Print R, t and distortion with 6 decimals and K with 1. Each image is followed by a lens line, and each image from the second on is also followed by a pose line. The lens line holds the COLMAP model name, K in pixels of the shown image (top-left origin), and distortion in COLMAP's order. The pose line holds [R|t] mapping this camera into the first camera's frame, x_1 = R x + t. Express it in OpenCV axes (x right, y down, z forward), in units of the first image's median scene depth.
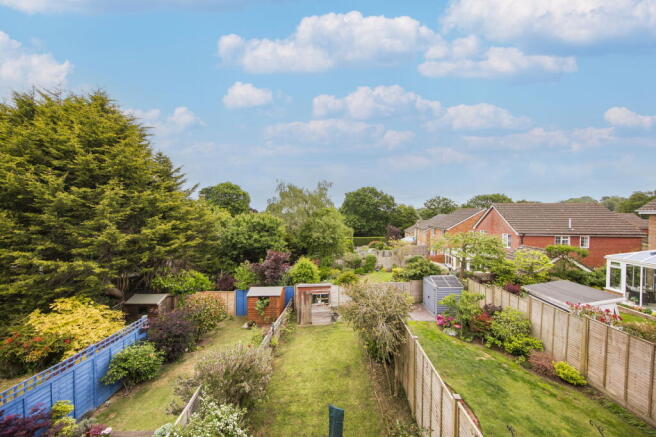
lens RADIAL K [[215.6, 0, 329.2], [0, 215.6, 212.3], [0, 0, 1]] dist [-0.010290, -0.000454]
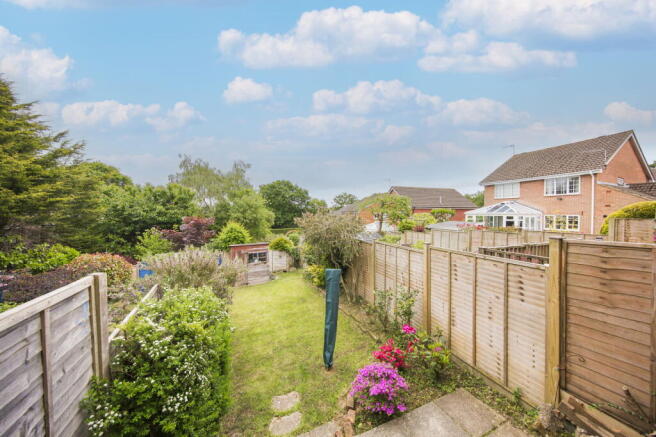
lens RADIAL K [[215.6, 0, 326.4], [0, 215.6, 220.5], [0, 0, 1]] dist [-0.010290, -0.000454]
pose [[0.920340, -0.004132, 0.391098, -0.115662], [-0.007649, 0.999563, 0.028562, 0.185778], [-0.391045, -0.029278, 0.919906, 0.017532]]
